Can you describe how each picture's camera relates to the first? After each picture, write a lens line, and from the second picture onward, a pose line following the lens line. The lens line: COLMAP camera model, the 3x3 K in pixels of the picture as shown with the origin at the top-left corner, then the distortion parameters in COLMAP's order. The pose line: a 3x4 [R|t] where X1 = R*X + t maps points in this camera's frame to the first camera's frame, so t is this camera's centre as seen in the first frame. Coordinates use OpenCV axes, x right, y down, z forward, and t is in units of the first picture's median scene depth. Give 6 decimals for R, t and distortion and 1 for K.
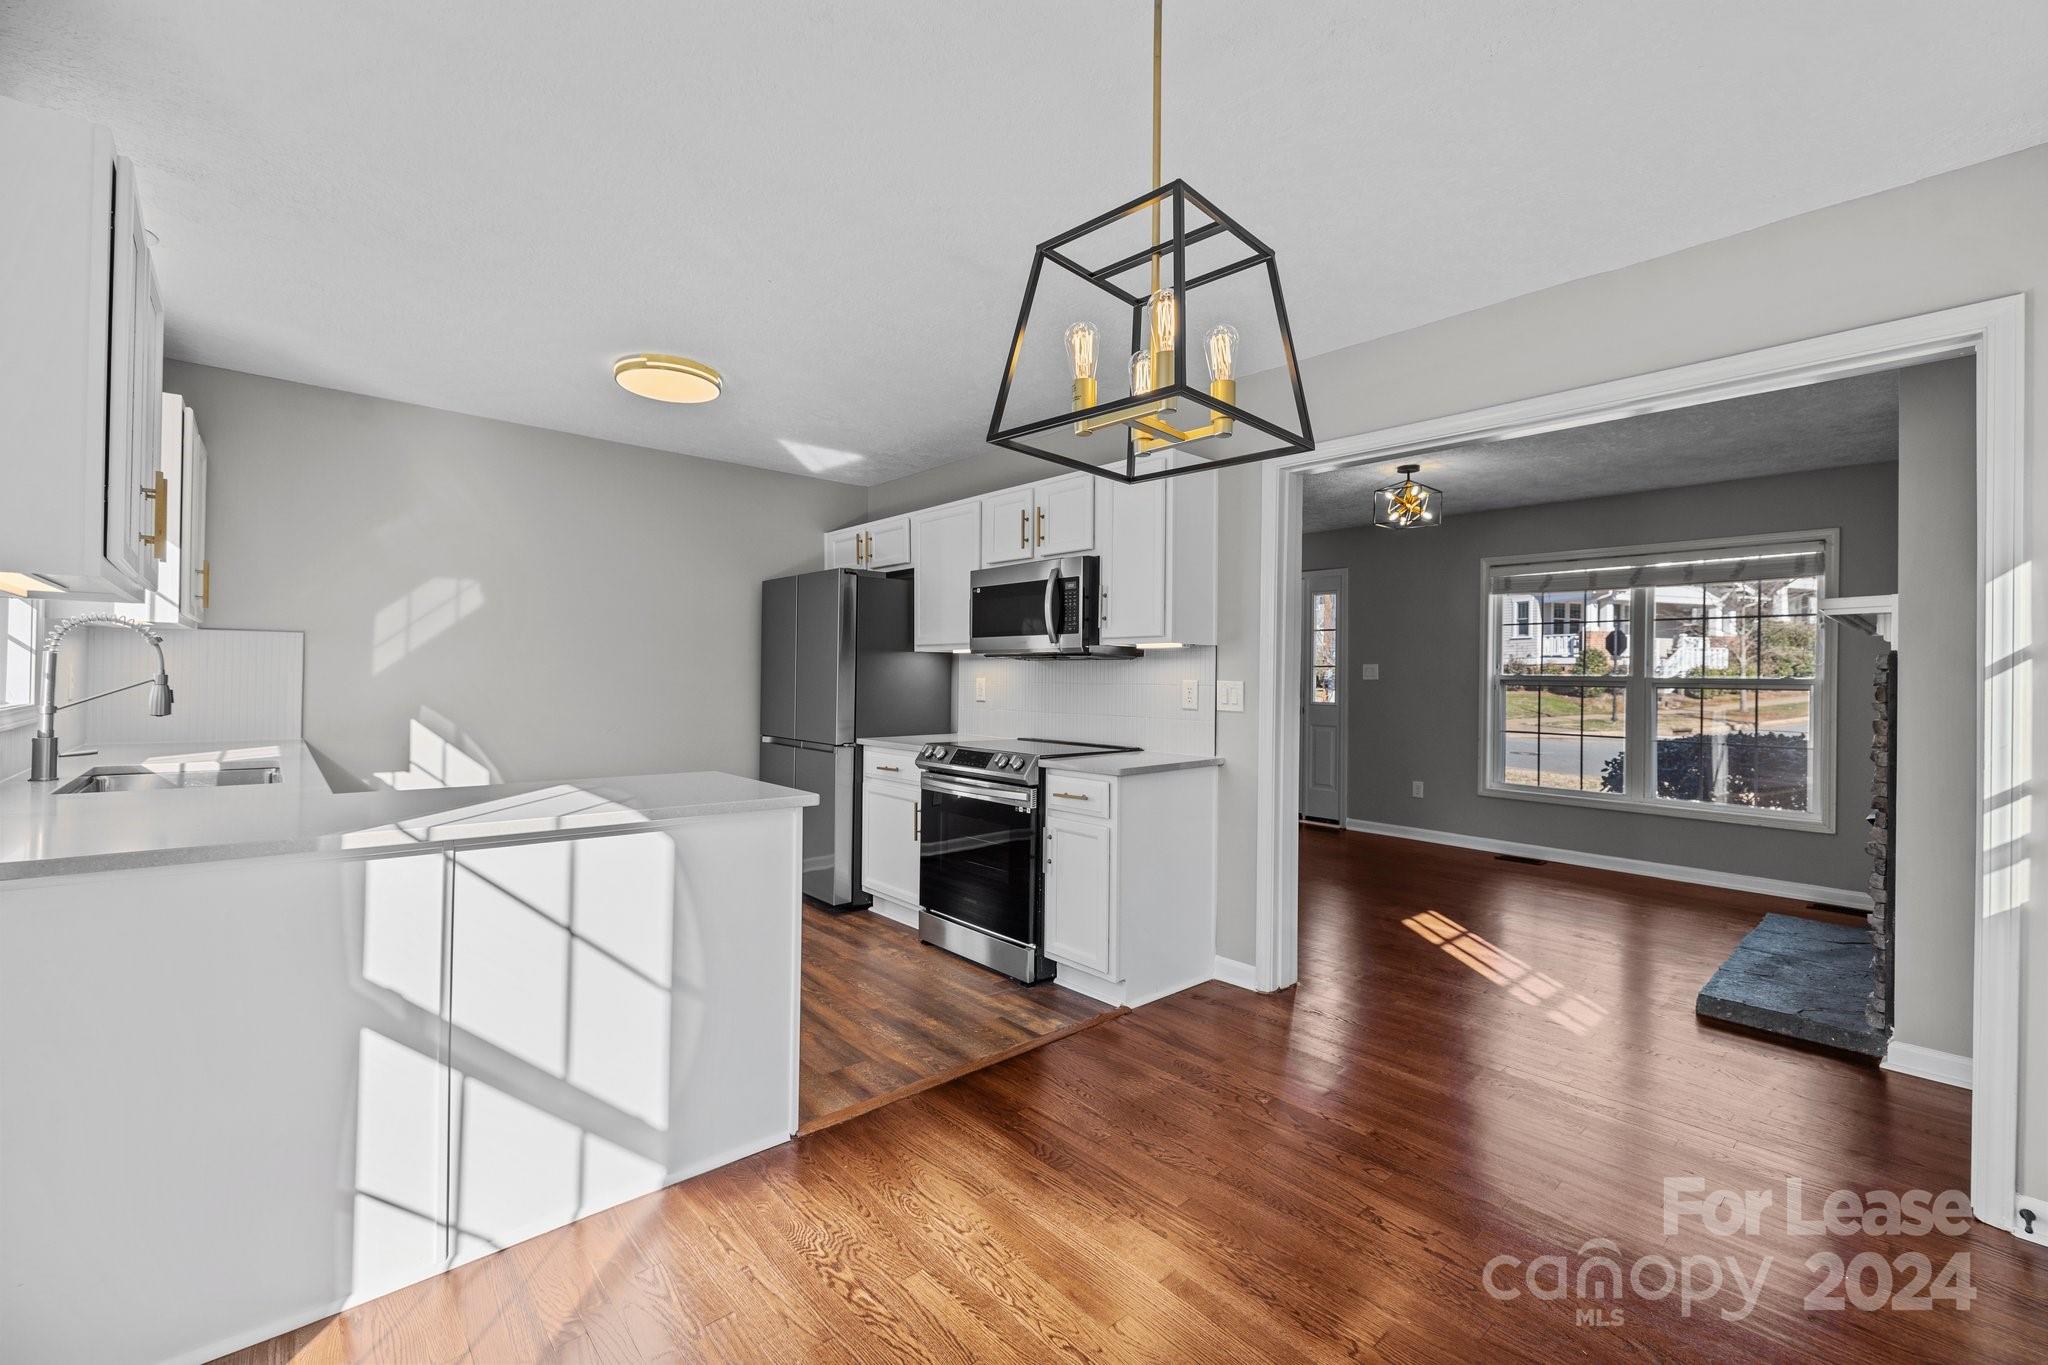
lens RADIAL K [[860.4, 0, 1039.2], [0, 860.4, 733.8], [0, 0, 1]] dist [0.000714, 0.000516]
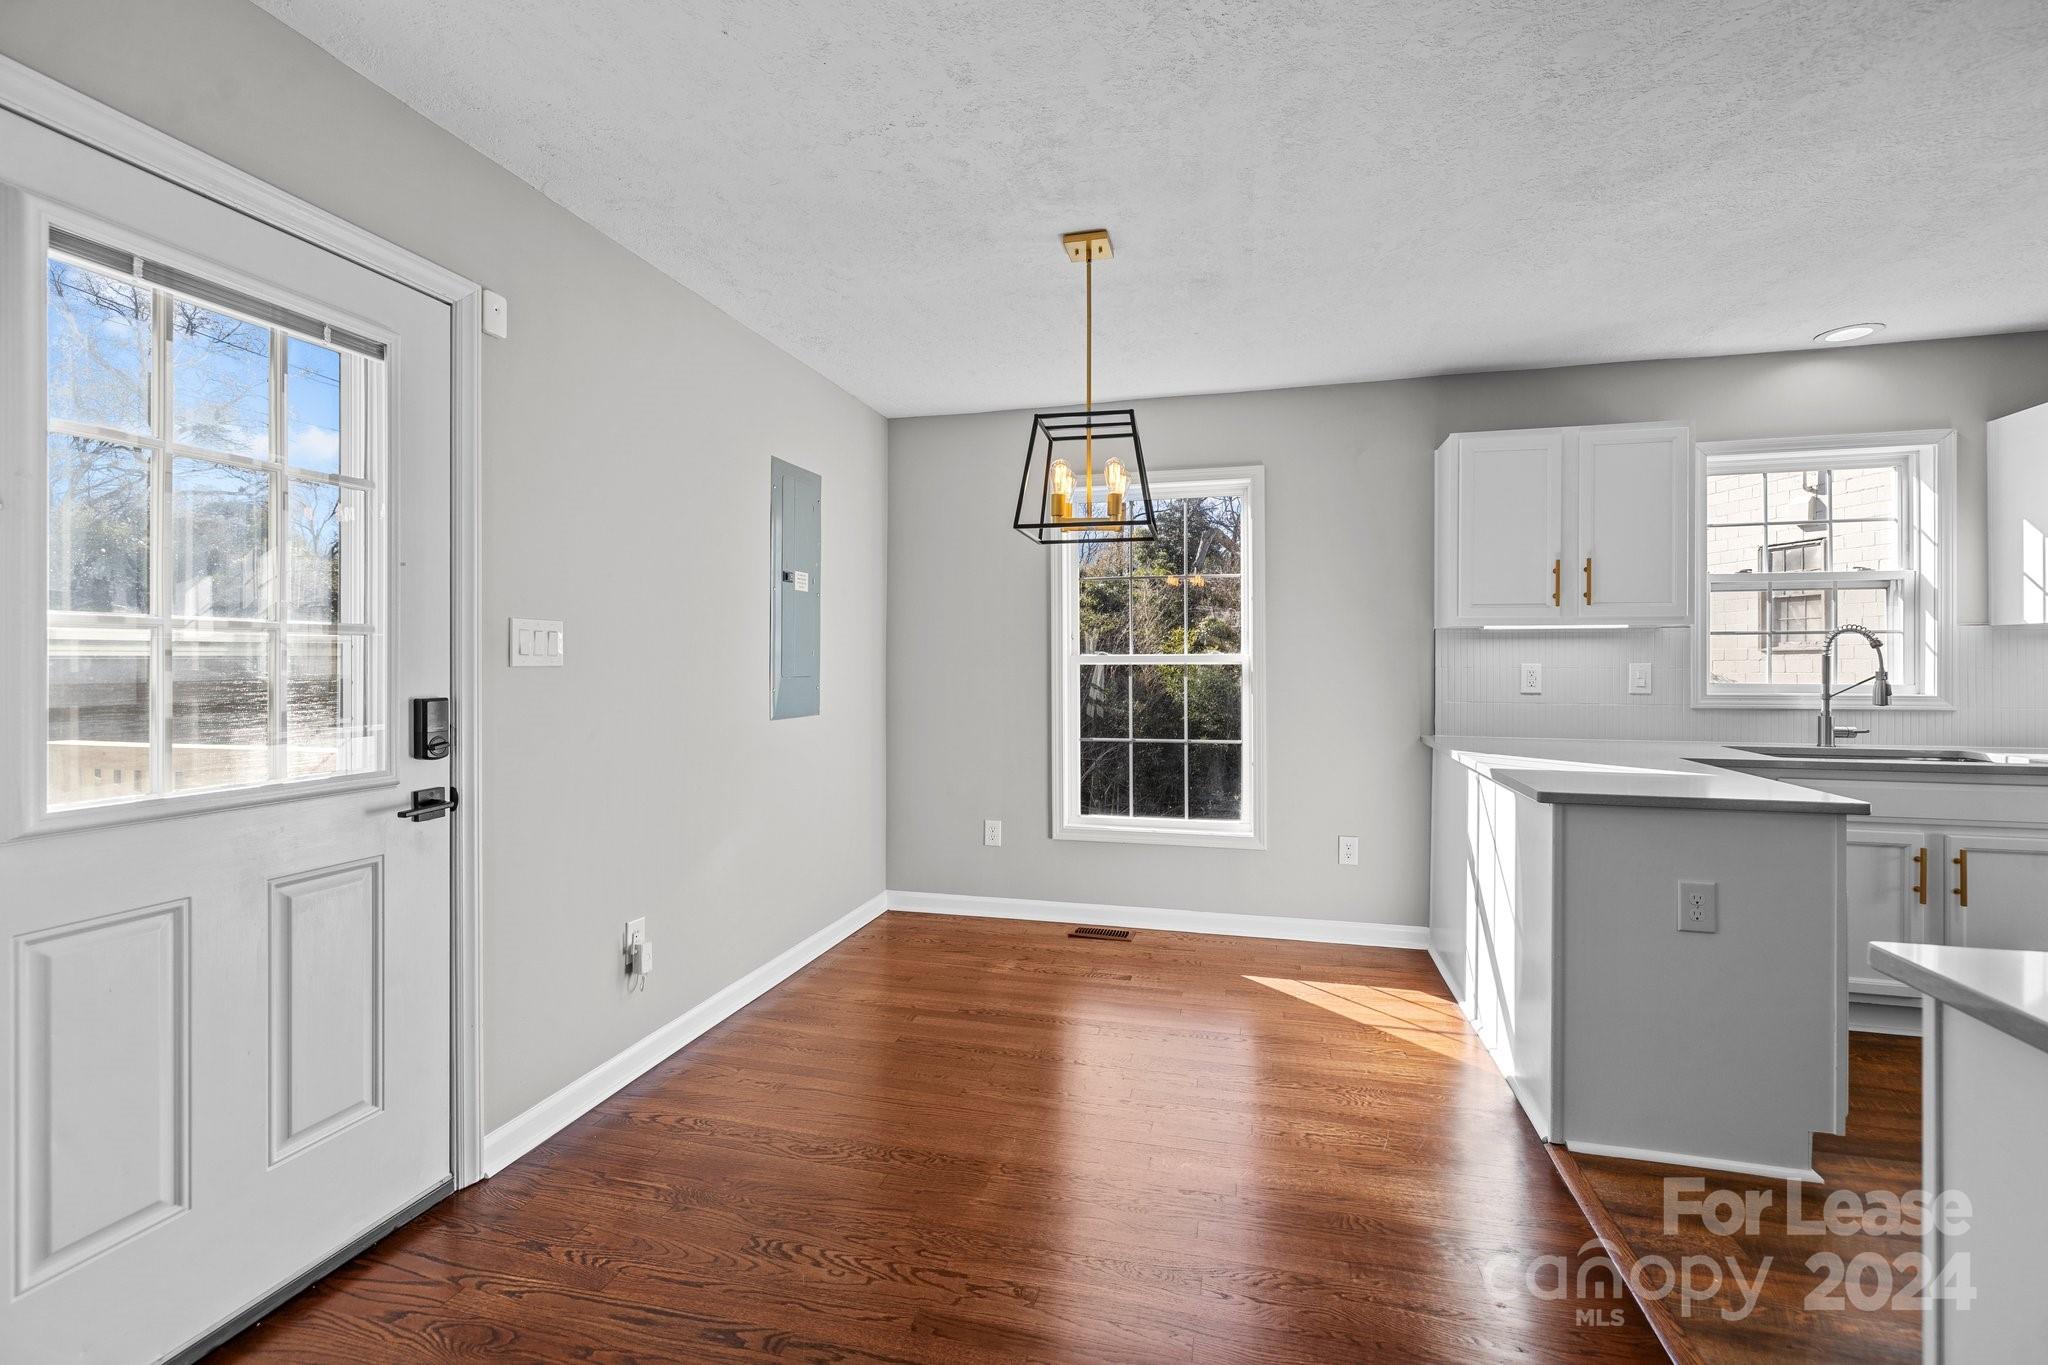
lens RADIAL K [[860.4, 0, 1034.4], [0, 860.4, 663.1], [0, 0, 1]] dist [0.000714, 0.000516]
pose [[-0.845639, -0.014984, -0.533545, 0.426769], [-0.044588, 0.998095, 0.042638, -0.050026], [0.531890, 0.059846, -0.844696, 0.854474]]
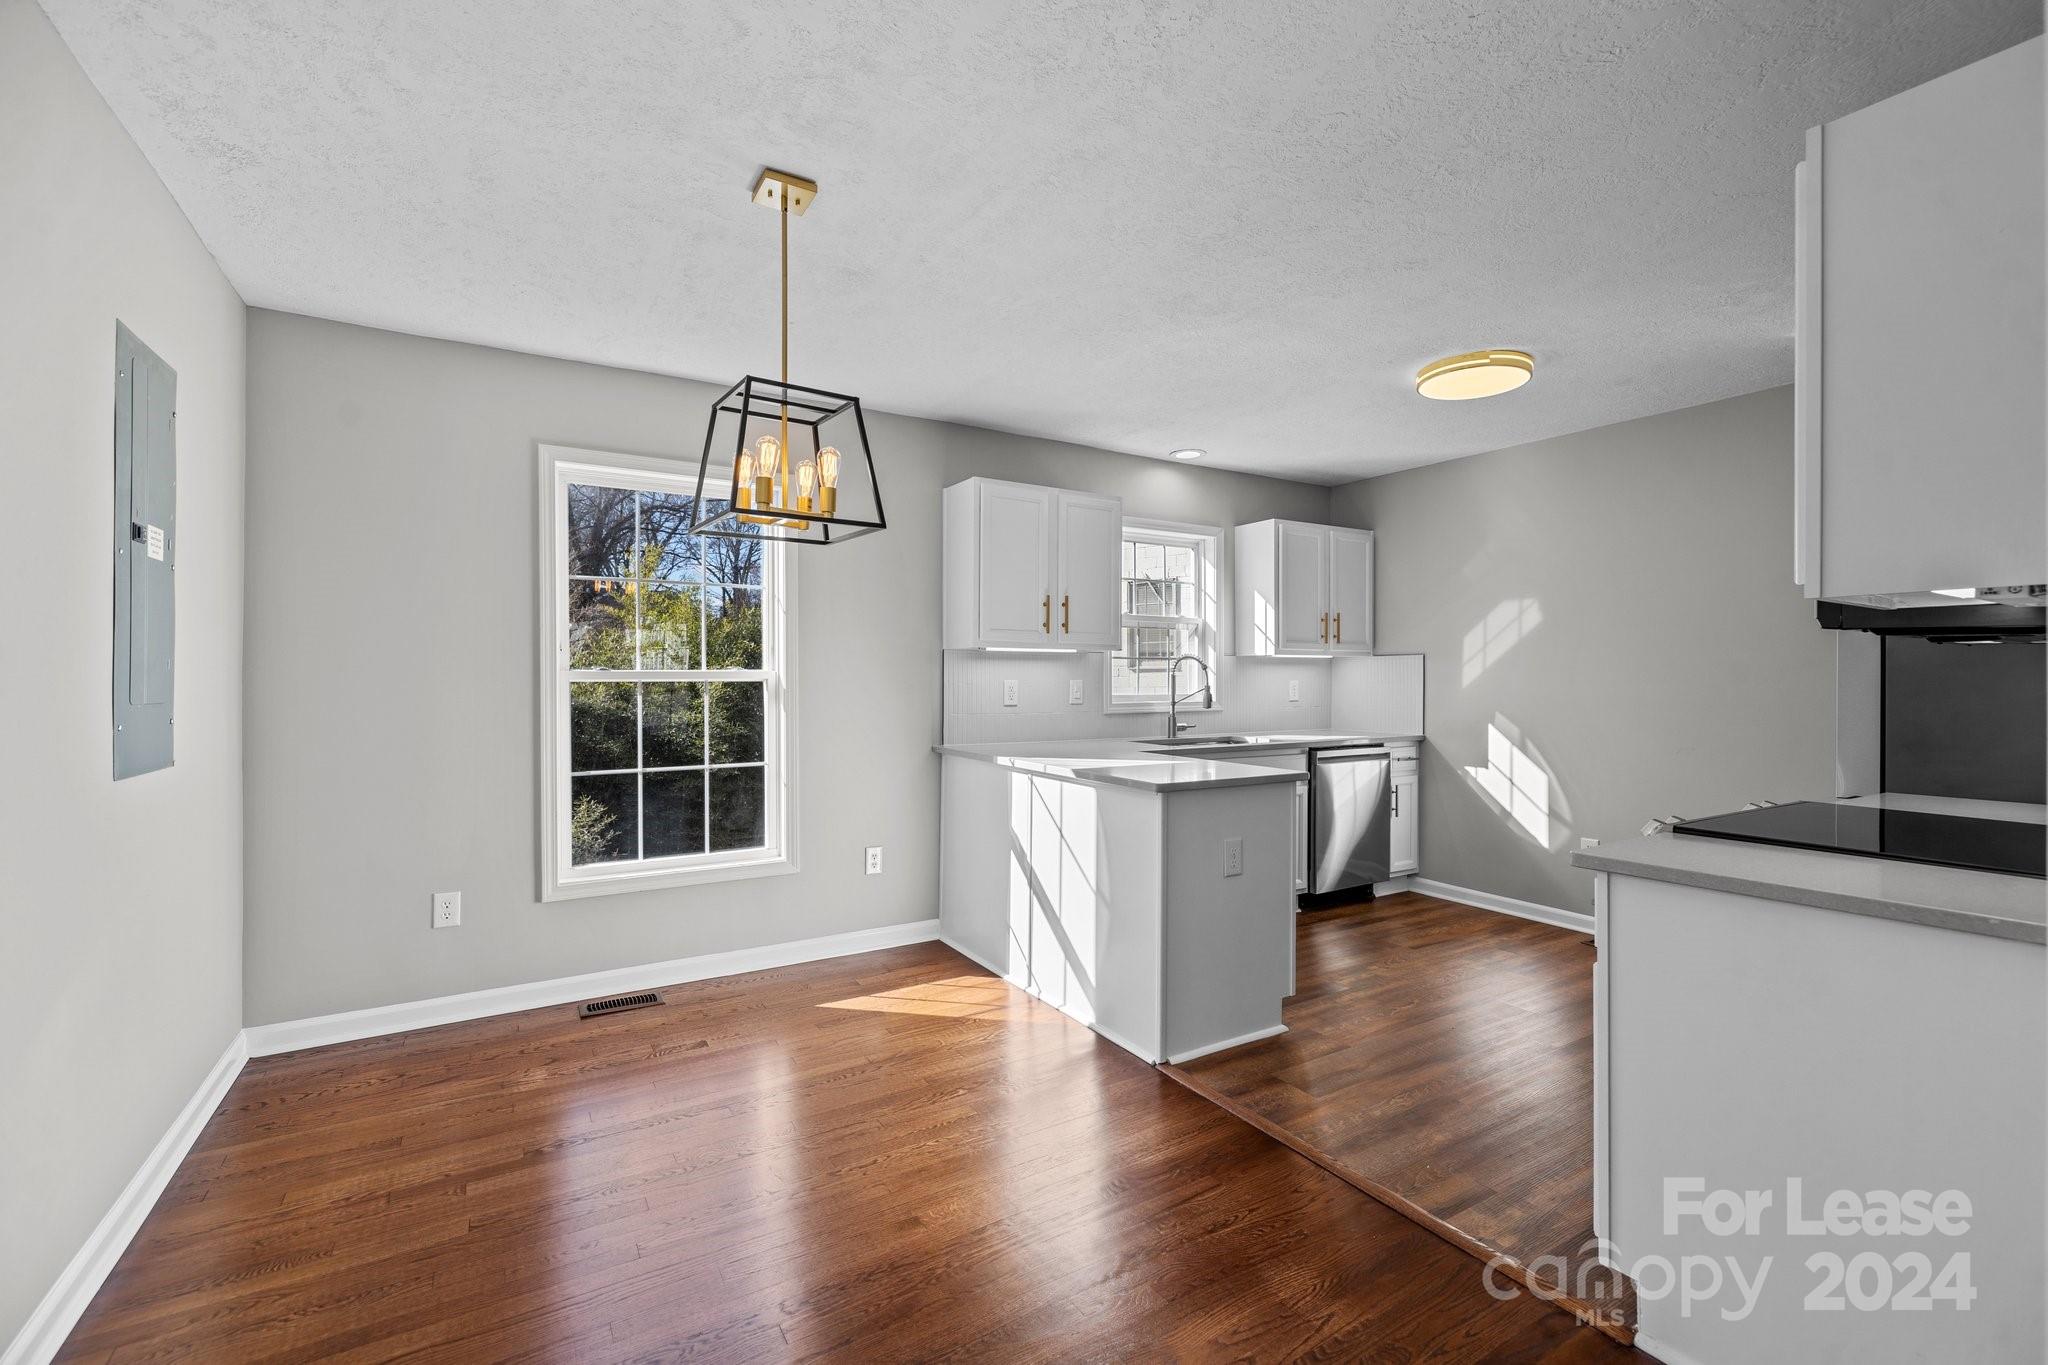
lens RADIAL K [[860.4, 0, 1000.6], [0, 860.4, 687.3], [0, 0, 1]] dist [0.000714, 0.000516]
pose [[-0.220141, -0.003861, -0.975460, 0.554481], [-0.063941, 0.997899, 0.010481, -0.035960], [0.973370, 0.064679, -0.219925, 0.592902]]
